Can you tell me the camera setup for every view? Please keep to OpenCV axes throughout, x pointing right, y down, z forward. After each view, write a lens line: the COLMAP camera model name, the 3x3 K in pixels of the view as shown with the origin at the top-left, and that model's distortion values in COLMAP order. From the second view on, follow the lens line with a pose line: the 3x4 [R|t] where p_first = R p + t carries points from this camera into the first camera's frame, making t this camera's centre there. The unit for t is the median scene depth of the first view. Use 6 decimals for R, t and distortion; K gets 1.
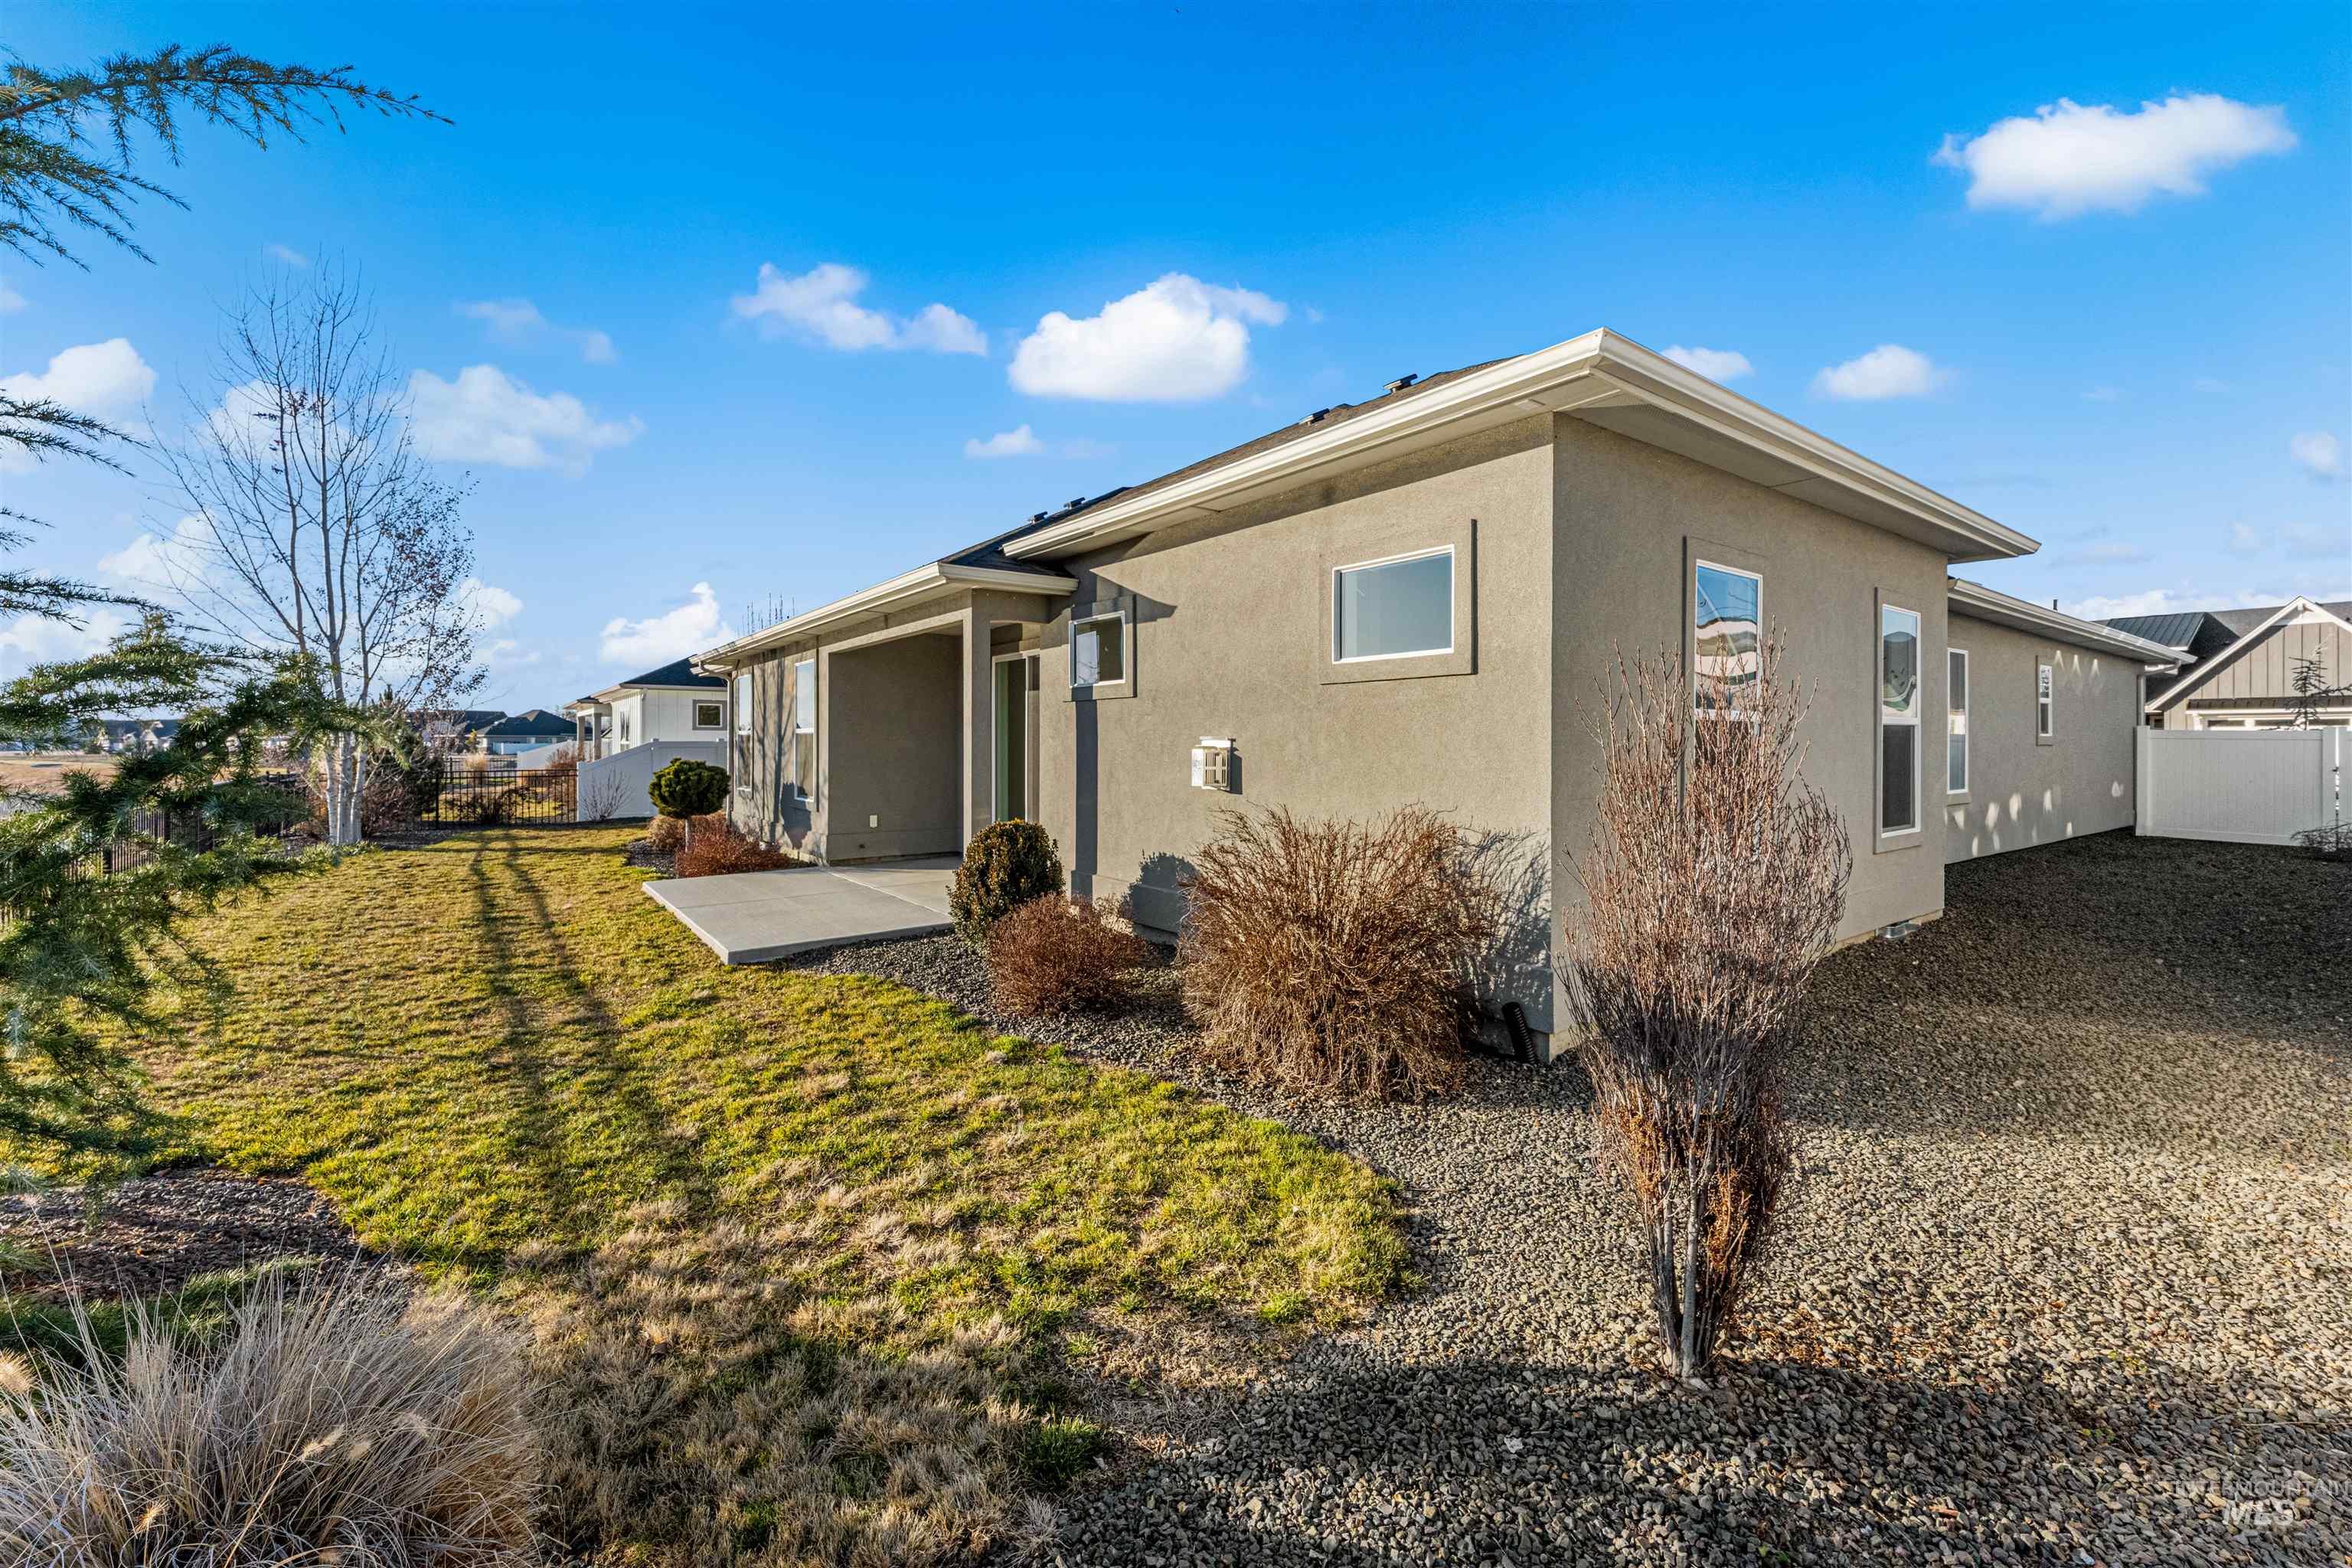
lens RADIAL K [[925.4, 0, 1164.3], [0, 925.4, 745.8], [0, 0, 1]] dist [0.000746, -0.000358]
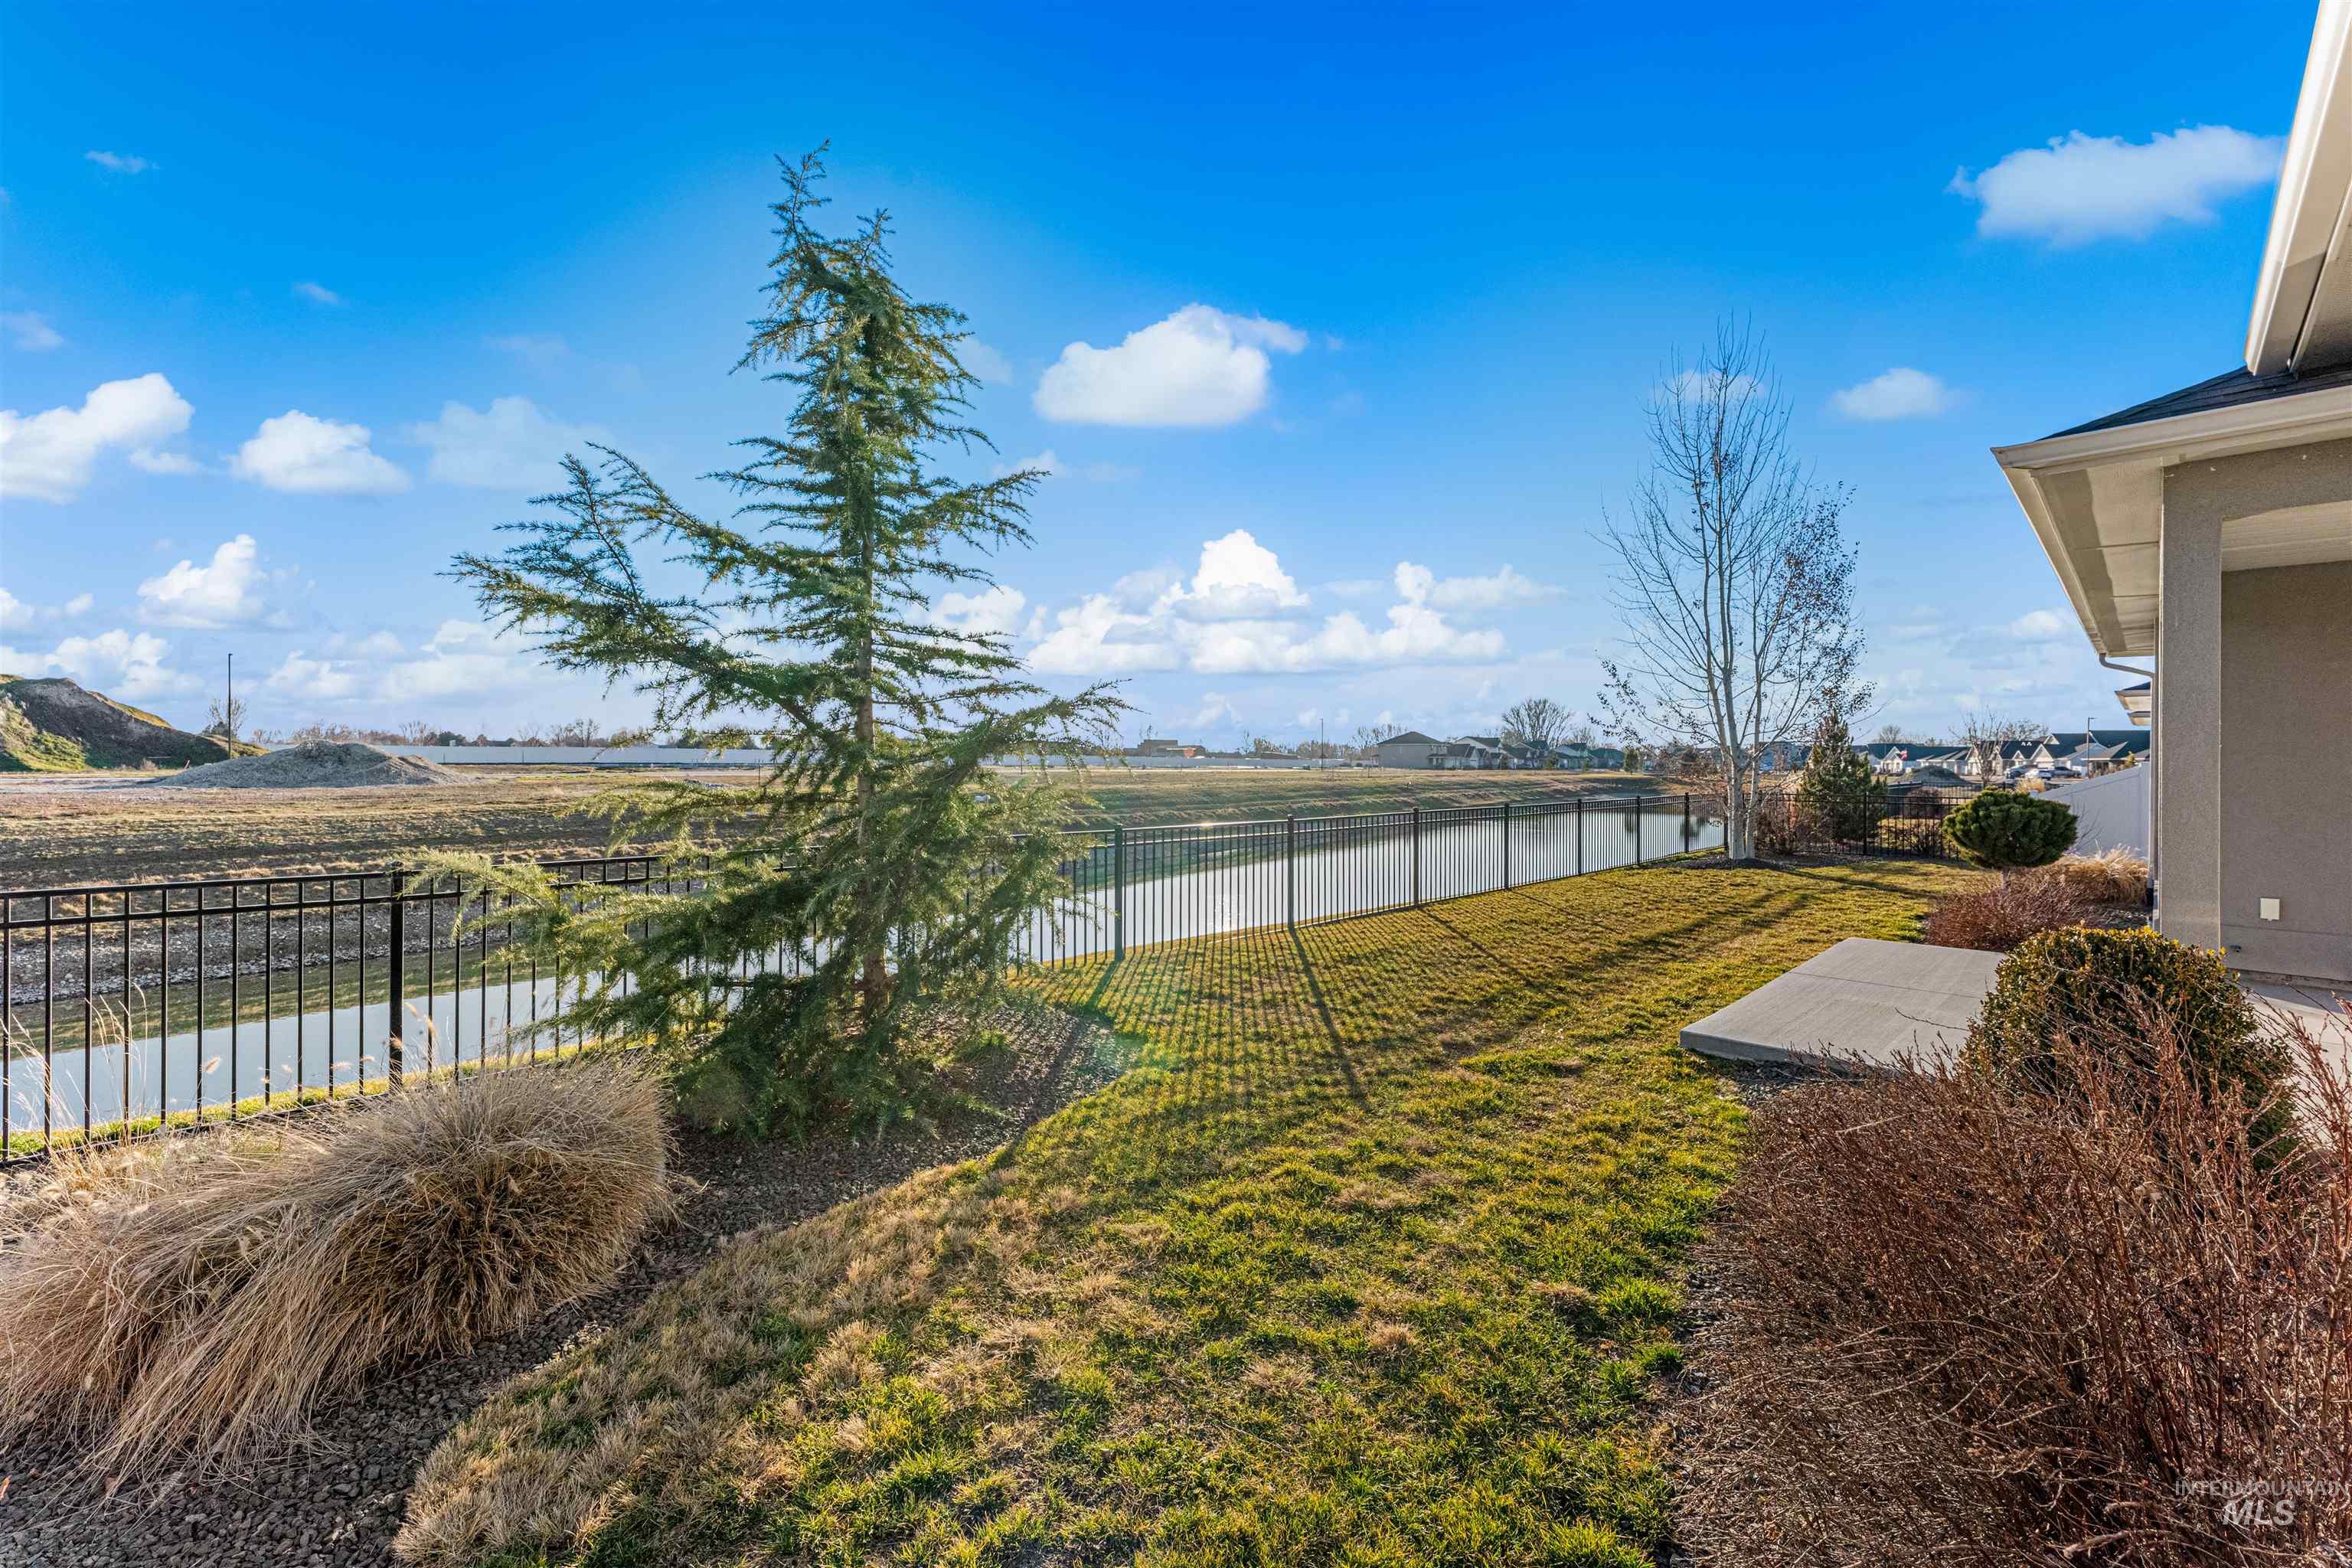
lens RADIAL K [[937.0, 0, 1177.0], [0, 937.0, 778.7], [0, 0, 1]] dist [-0.000911, -0.000469]
pose [[0.156075, 0.019990, -0.987543, 0.392360], [-0.009491, 0.999779, 0.018738, -0.005830], [0.987700, 0.006448, 0.156231, 0.699522]]
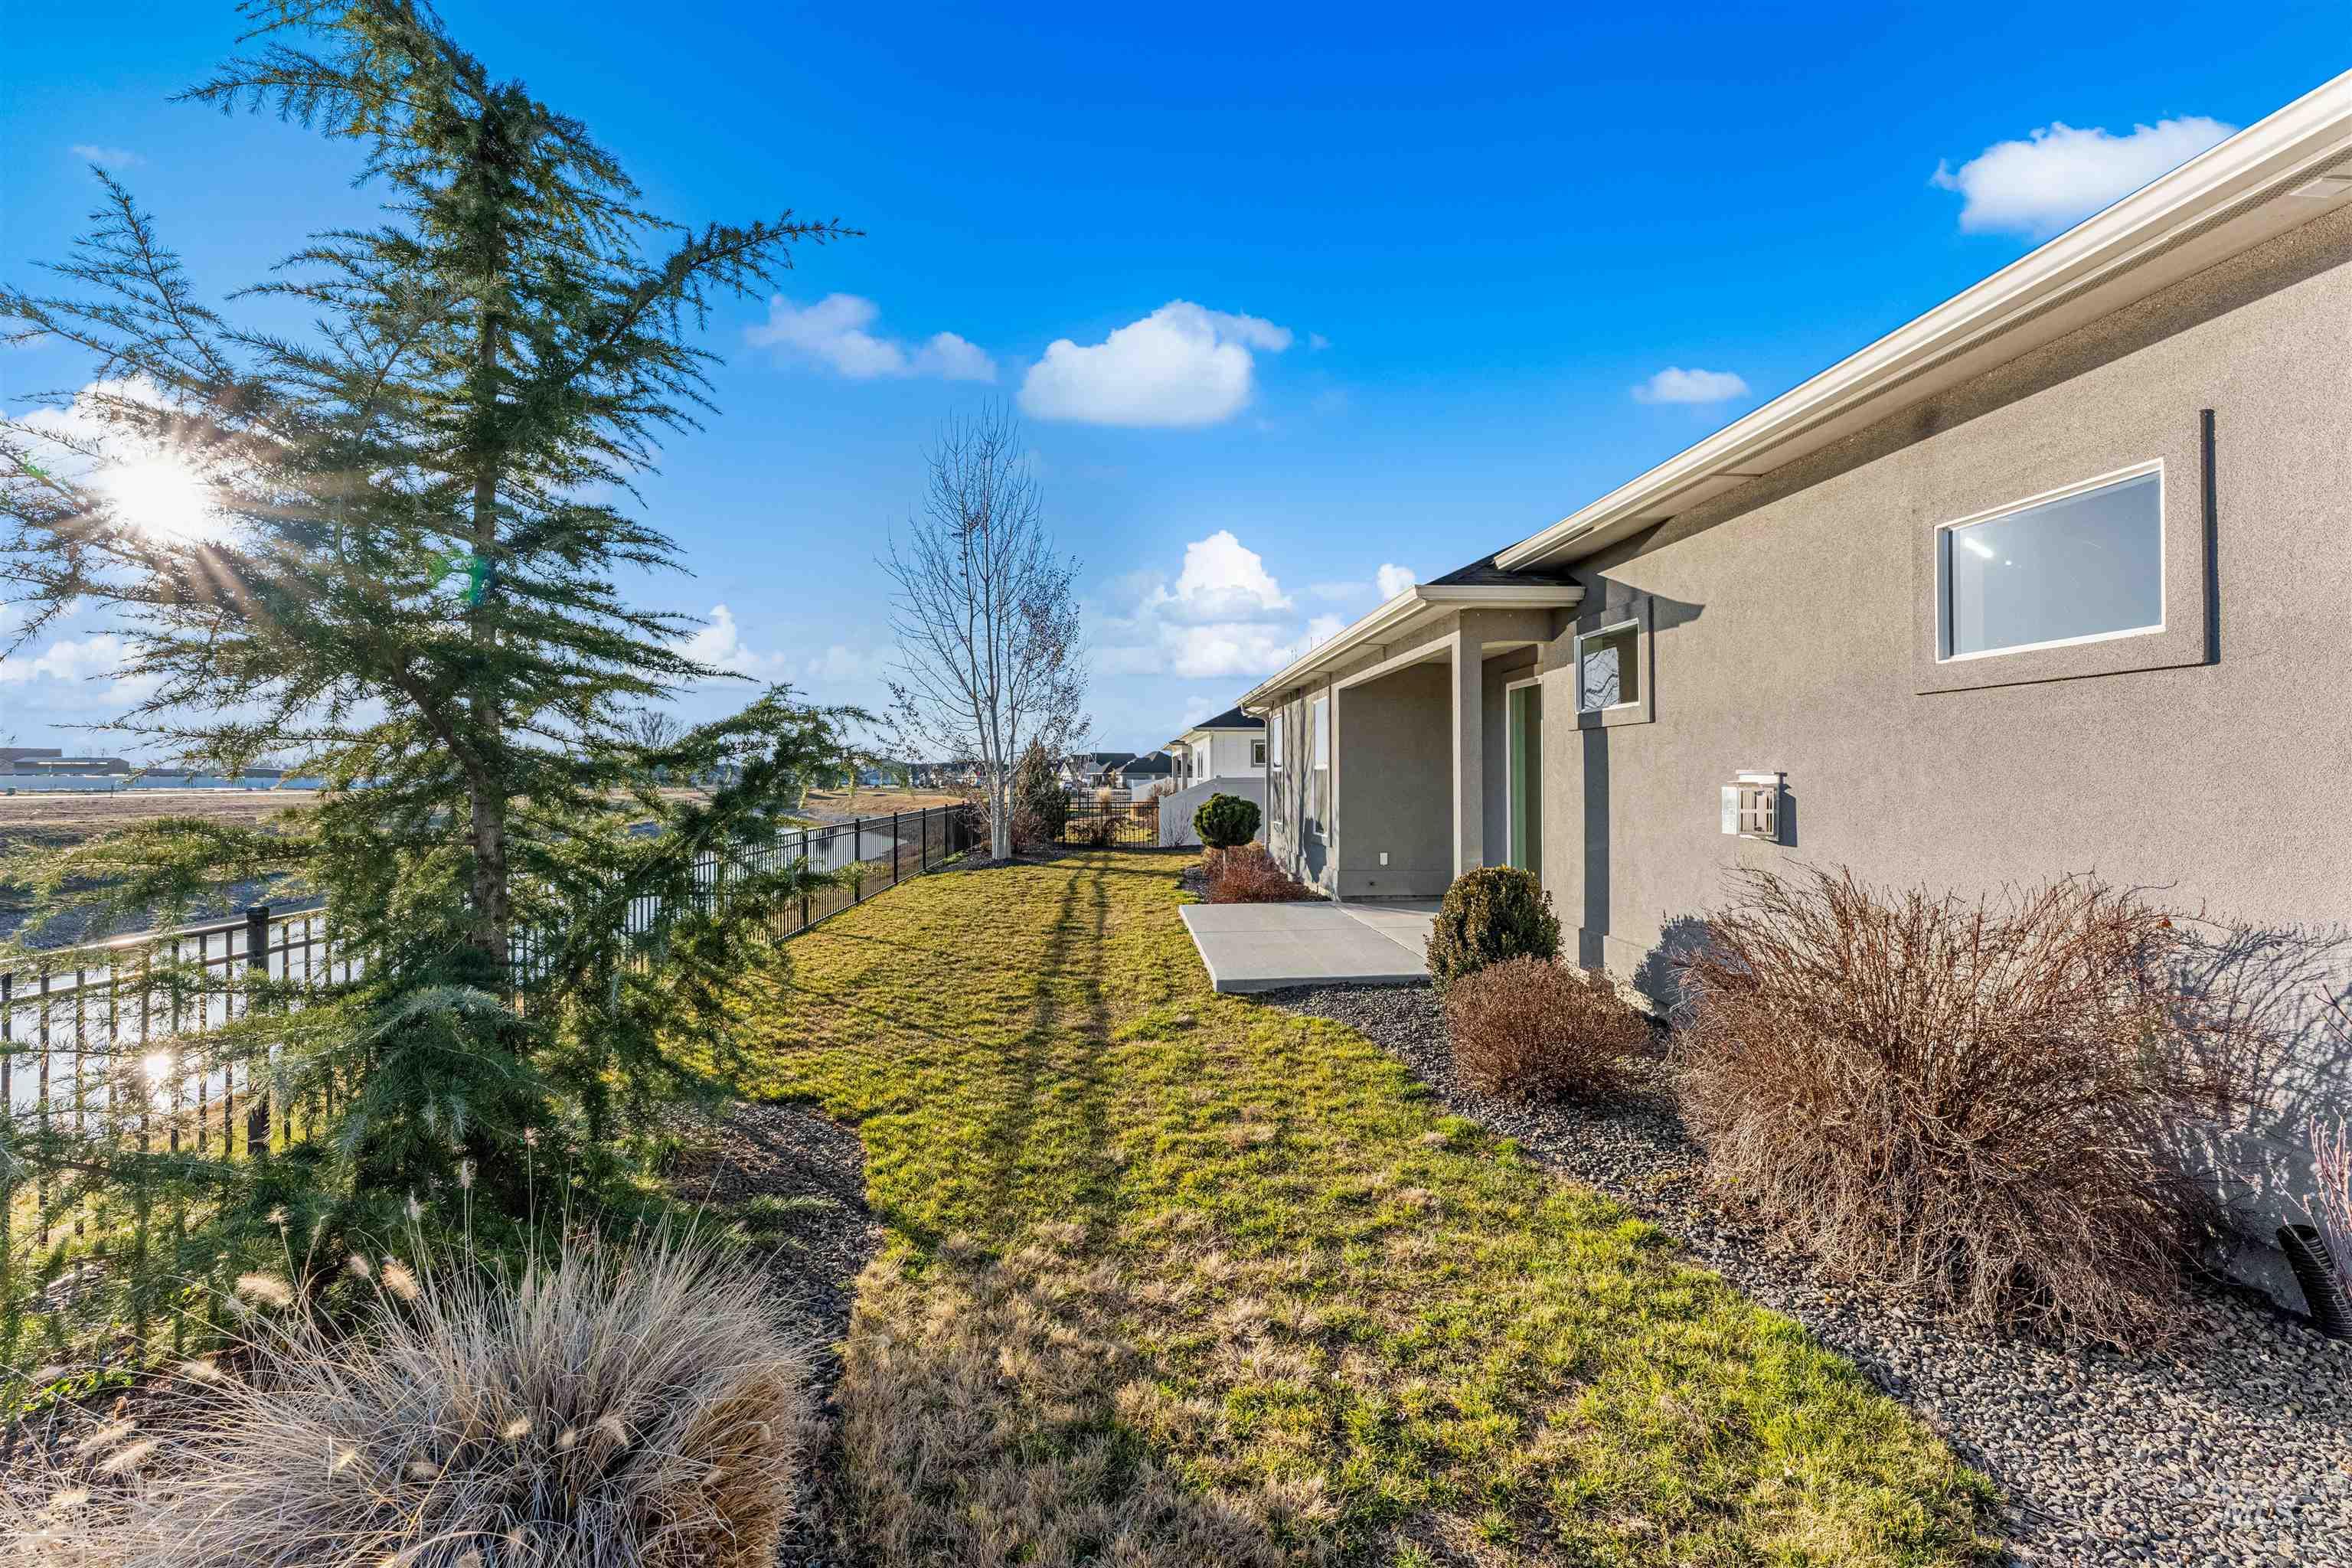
lens RADIAL K [[938.7, 0, 1186.2], [0, 938.7, 773.1], [0, 0, 1]] dist [-0.001755, -0.000757]
pose [[0.847812, -0.005100, -0.530272, 0.095300], [0.000520, 0.999961, -0.008785, -0.001110], [0.530296, 0.007172, 0.847782, 0.133034]]
